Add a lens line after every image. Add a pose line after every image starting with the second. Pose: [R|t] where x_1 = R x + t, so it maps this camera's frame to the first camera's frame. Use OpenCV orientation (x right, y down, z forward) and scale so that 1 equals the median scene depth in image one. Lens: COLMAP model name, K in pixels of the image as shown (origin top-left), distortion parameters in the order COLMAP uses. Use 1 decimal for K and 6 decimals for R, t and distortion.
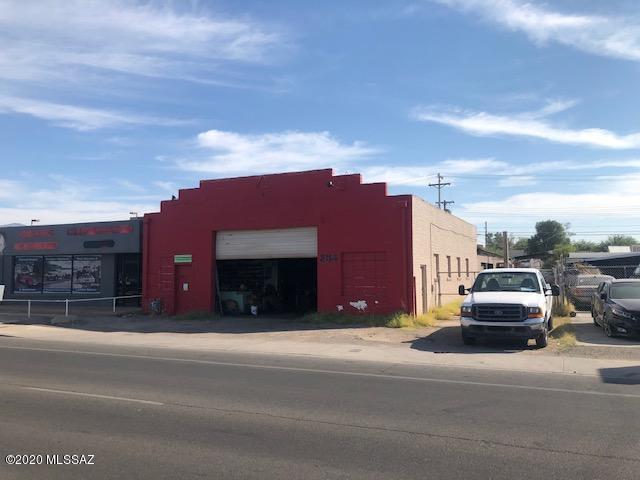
lens RADIAL K [[509.2, 0, 316.9], [0, 509.2, 236.6], [0, 0, 1]] dist [0.046703, -0.064128]
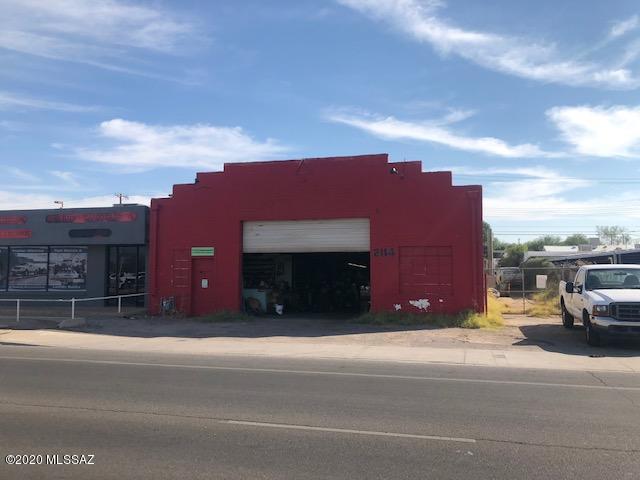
lens RADIAL K [[509.2, 0, 316.9], [0, 509.2, 236.6], [0, 0, 1]] dist [0.046703, -0.064128]
pose [[0.985760, 0.016689, 0.167327, -0.214937], [-0.017537, 0.999840, 0.003595, 0.011010], [-0.167241, -0.006478, 0.985895, 0.103278]]
